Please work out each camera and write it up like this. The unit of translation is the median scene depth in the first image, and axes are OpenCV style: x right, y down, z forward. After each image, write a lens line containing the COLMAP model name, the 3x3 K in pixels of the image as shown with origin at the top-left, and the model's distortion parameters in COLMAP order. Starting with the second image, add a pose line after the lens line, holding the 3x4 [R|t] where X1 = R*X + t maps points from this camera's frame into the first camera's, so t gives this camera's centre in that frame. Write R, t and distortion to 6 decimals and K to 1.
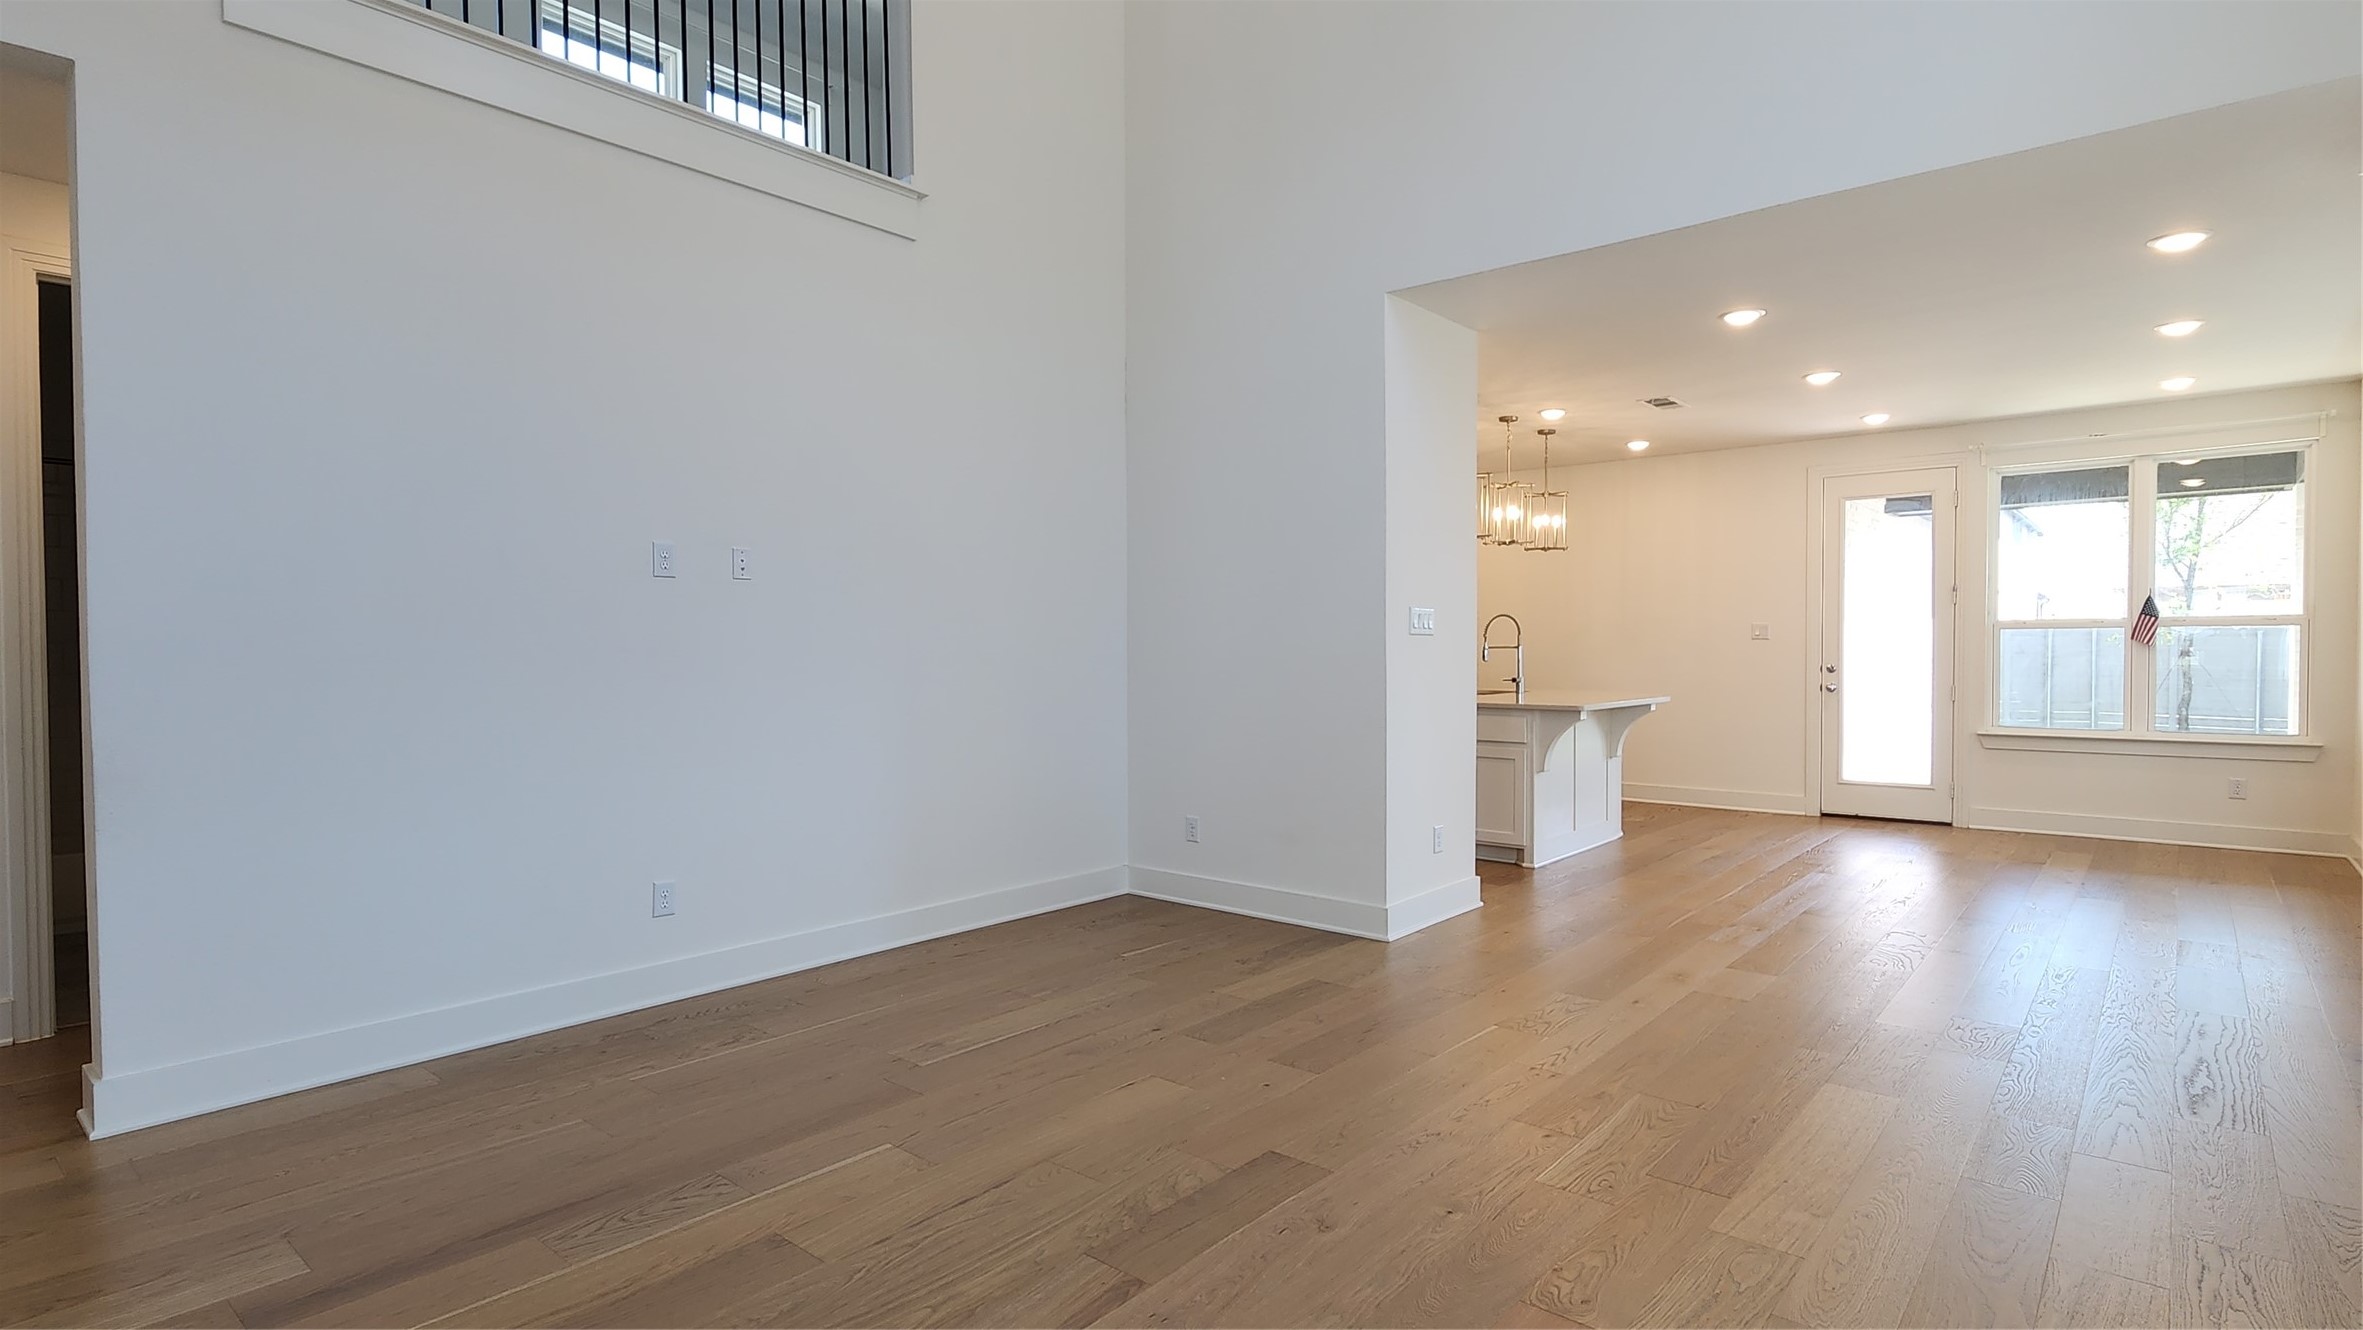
lens RADIAL K [[1185.3, 0, 1171.0], [0, 1185.3, 674.7], [0, 0, 1]] dist [0.017795, -0.008110]
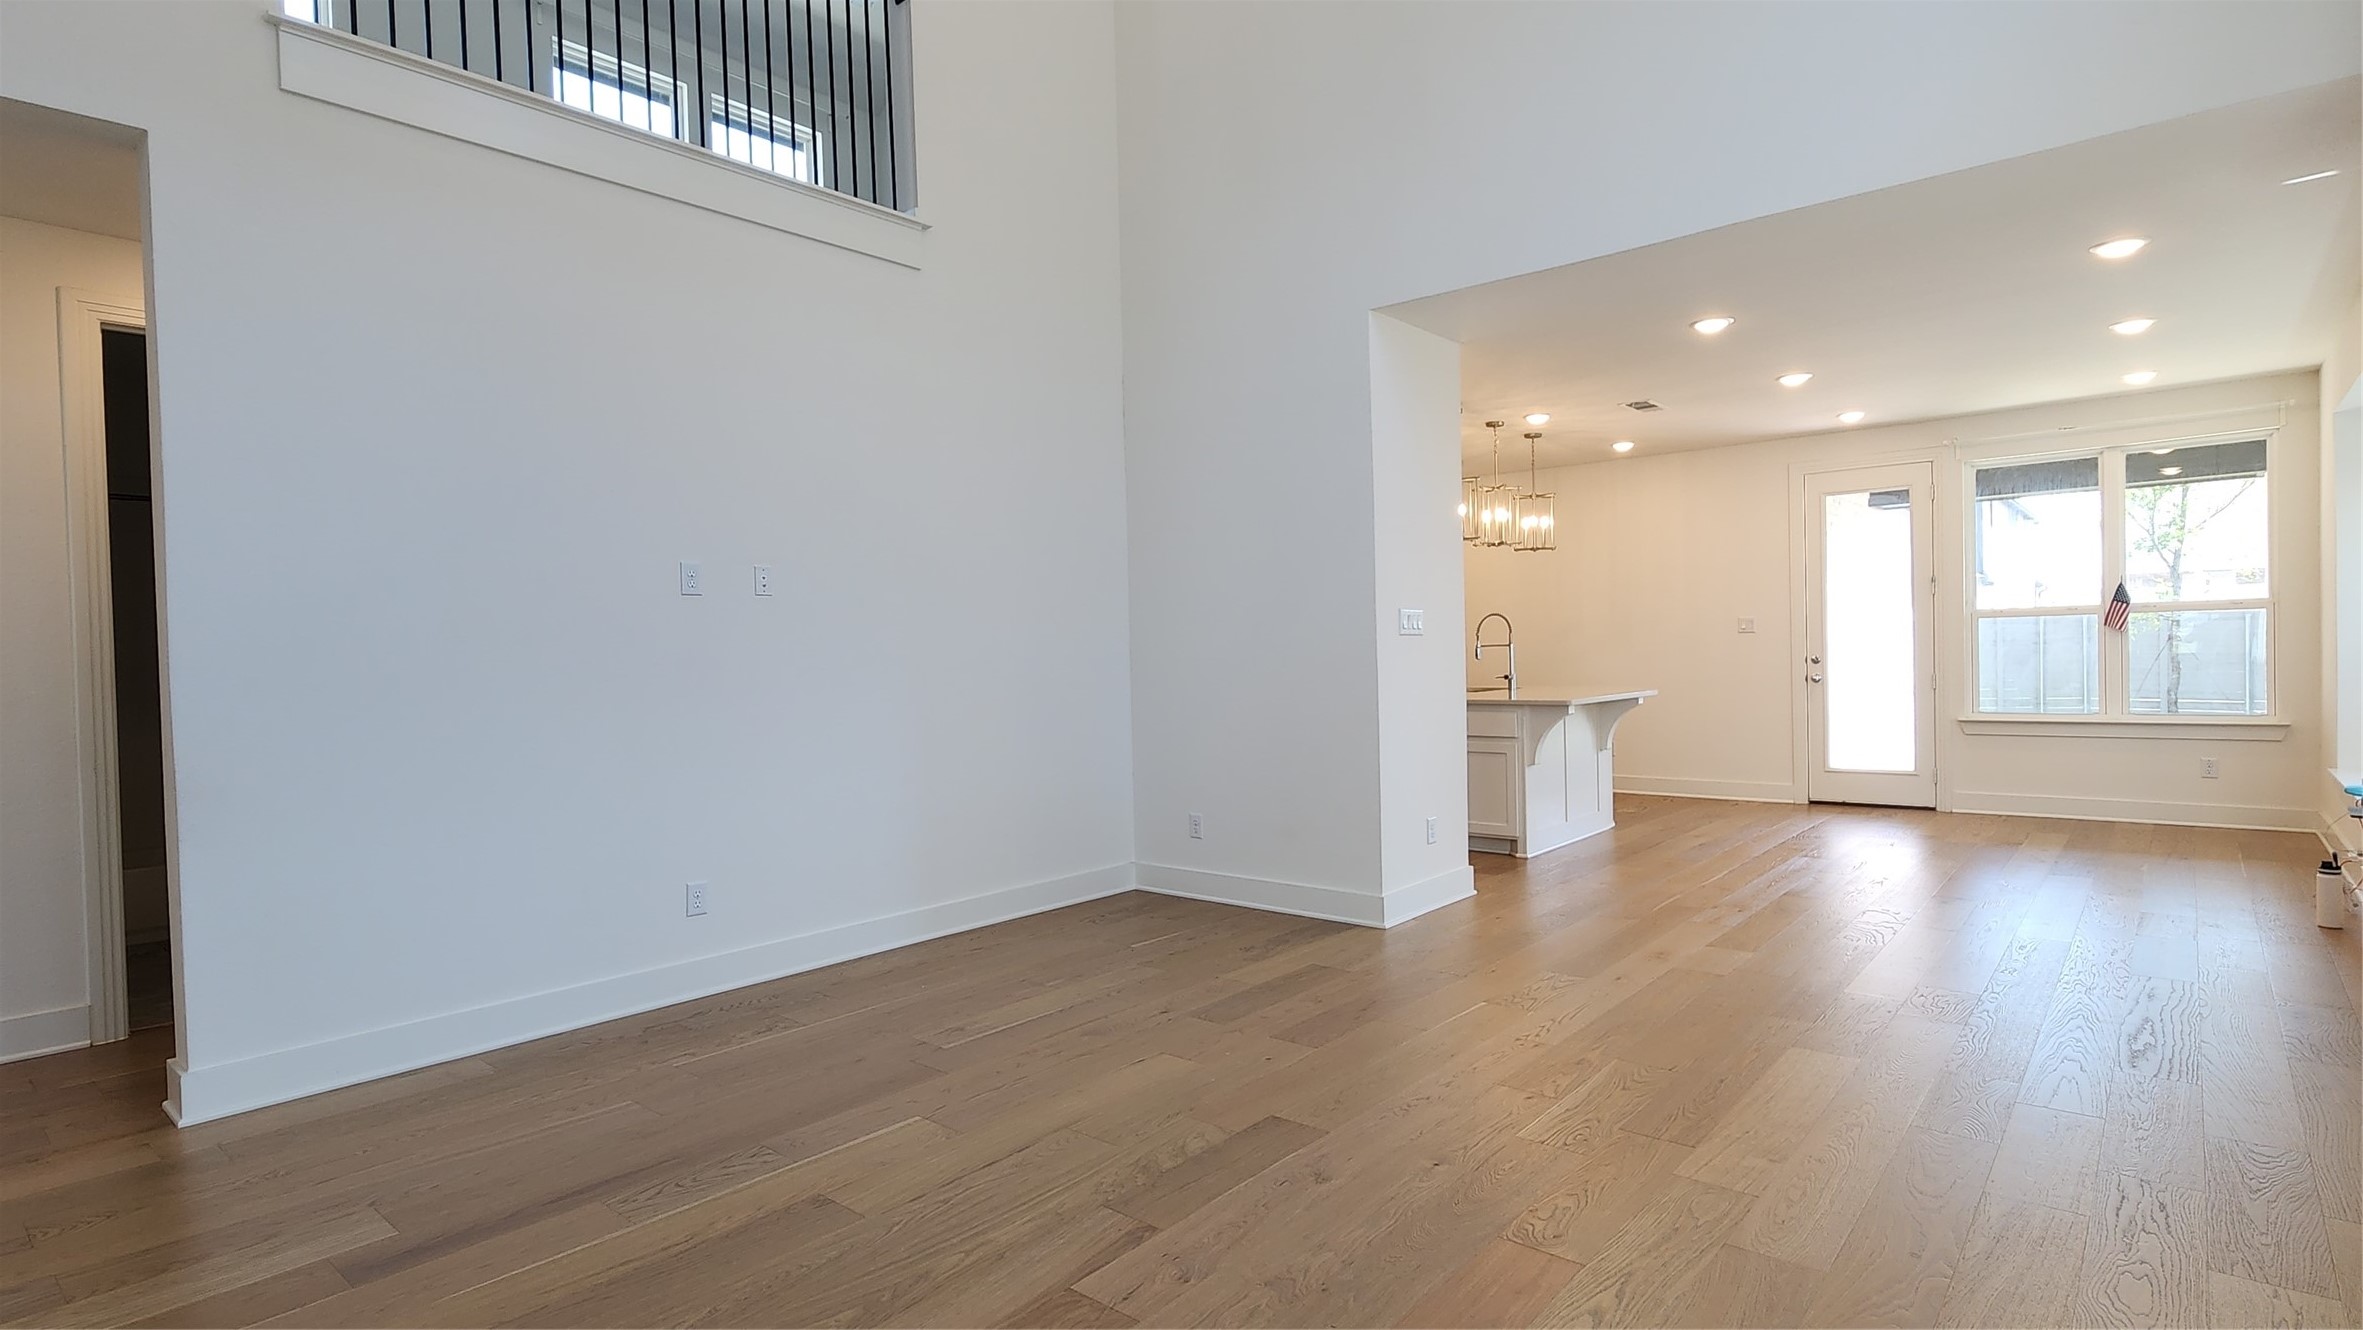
lens RADIAL K [[1185.3, 0, 1171.0], [0, 1185.3, 674.7], [0, 0, 1]] dist [0.017795, -0.008110]
pose [[0.999793, -0.020199, -0.002573, 0.001914], [0.020187, 0.999786, -0.004556, 0.002095], [0.002664, 0.004503, 0.999986, -0.051366]]
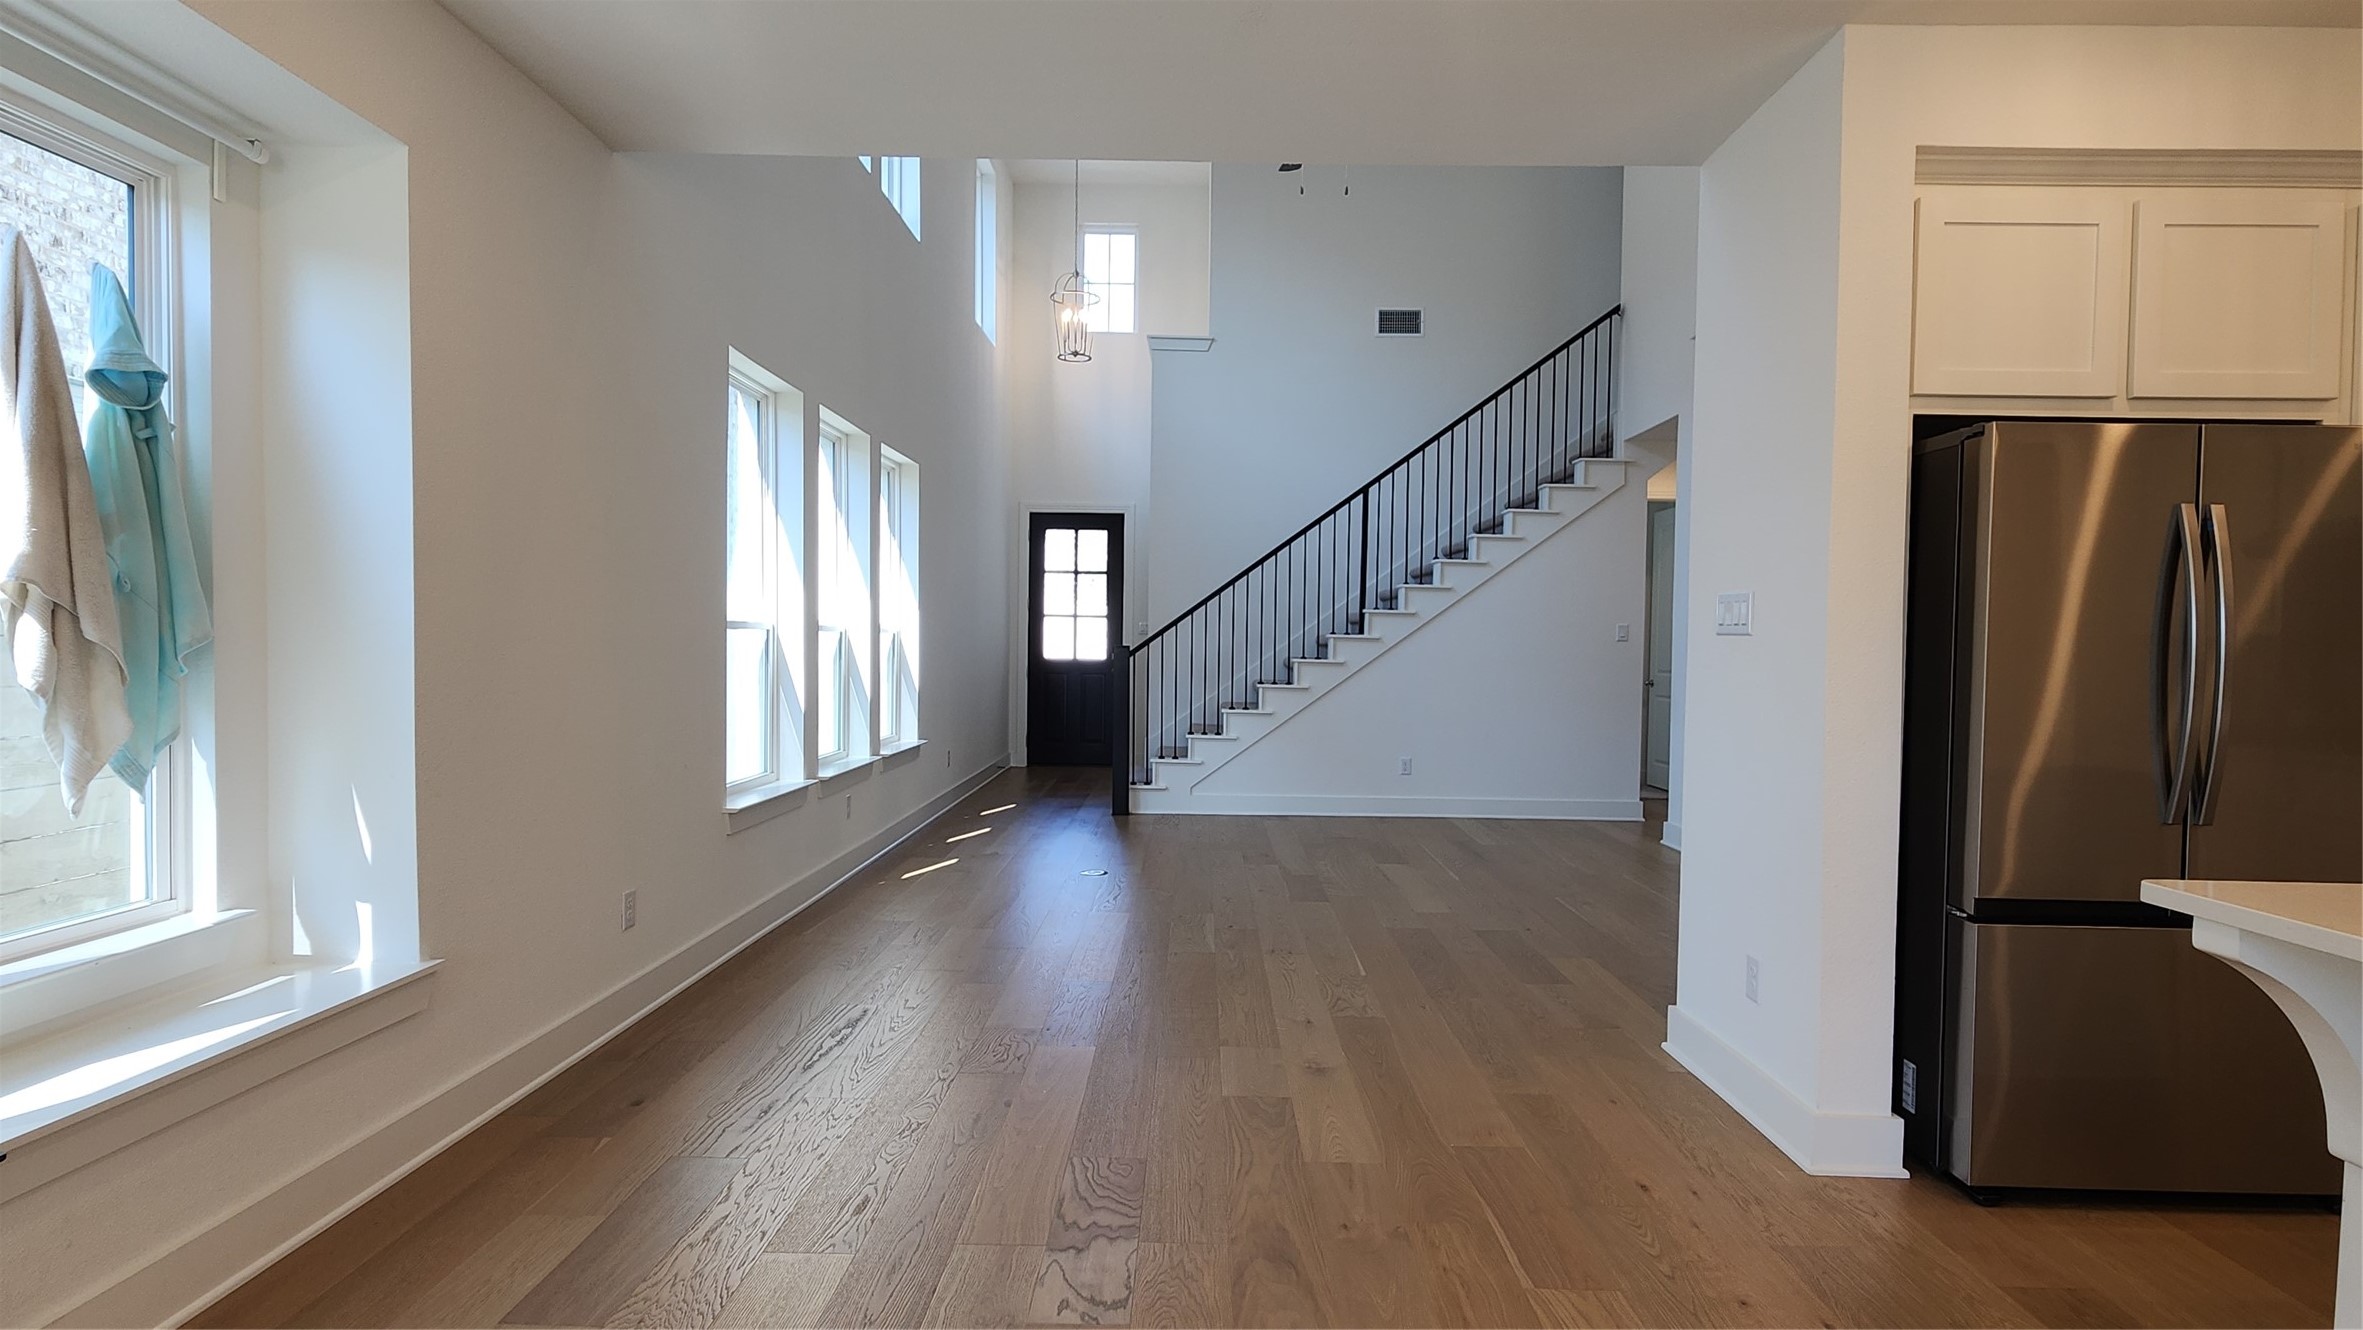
lens RADIAL K [[1185.3, 0, 1171.0], [0, 1185.3, 674.7], [0, 0, 1]] dist [0.017795, -0.008110]
pose [[-0.778517, 0.009996, -0.627543, 0.941700], [-0.026374, 0.998469, 0.048623, -0.036515], [0.627069, 0.054404, -0.777062, 1.461400]]
